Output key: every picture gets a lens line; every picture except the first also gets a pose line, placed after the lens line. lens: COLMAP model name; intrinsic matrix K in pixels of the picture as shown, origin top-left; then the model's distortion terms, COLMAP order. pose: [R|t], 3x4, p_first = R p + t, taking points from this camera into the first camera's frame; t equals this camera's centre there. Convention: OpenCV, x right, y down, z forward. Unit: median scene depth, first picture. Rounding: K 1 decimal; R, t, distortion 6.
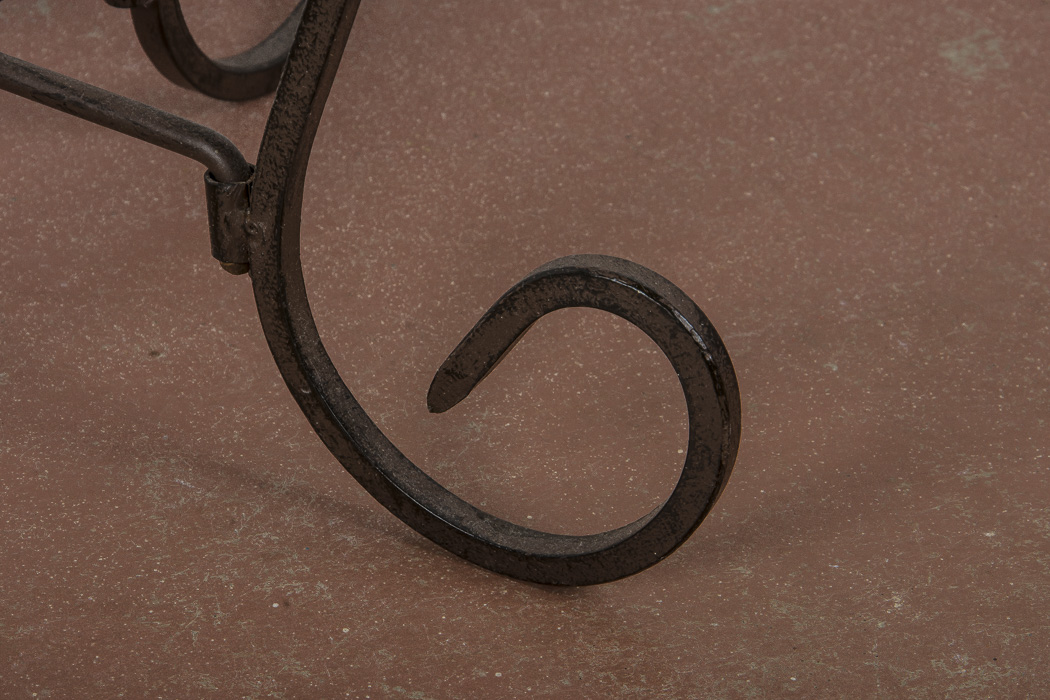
lens RADIAL K [[5182.4, 0, 524.3], [0, 5182.4, 379.3], [0, 0, 1]] dist [0.794782, -1.543381]
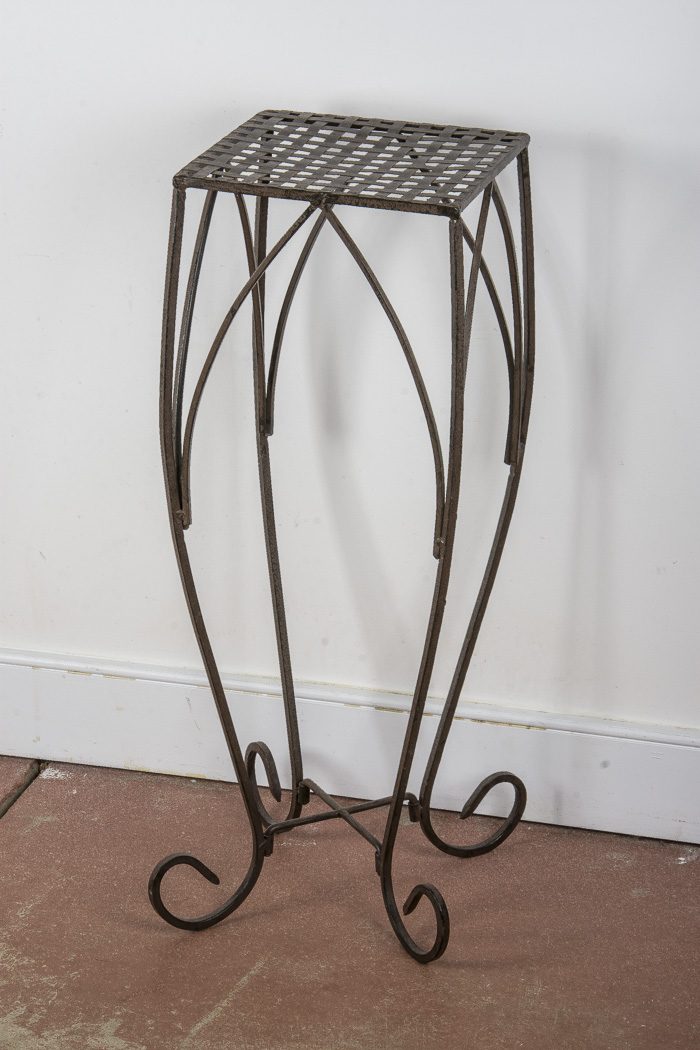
lens RADIAL K [[3595.1, 0, 372.9], [0, 3595.1, 493.1], [0, 0, 1]] dist [0.378830, -0.775640]
pose [[0.842857, 0.165503, -0.512055, 1.456169], [-0.272777, 0.951627, -0.141419, 0.105206], [0.463880, 0.258872, 0.847231, -1.682996]]
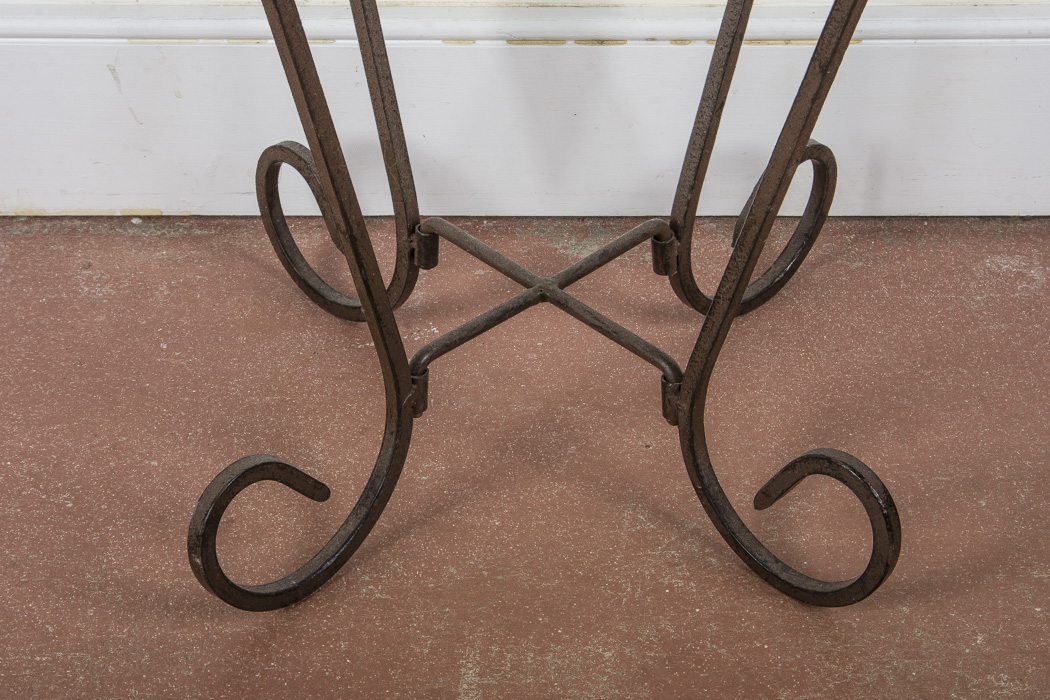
lens RADIAL K [[2355.1, 0, 525.8], [0, 2355.1, 368.6], [0, 0, 1]] dist [0.110381, 0.232997]
pose [[0.961013, 0.139580, -0.238687, 0.106252], [-0.128175, 0.989766, 0.062732, -0.092732], [0.245000, -0.029693, 0.969068, 0.094439]]
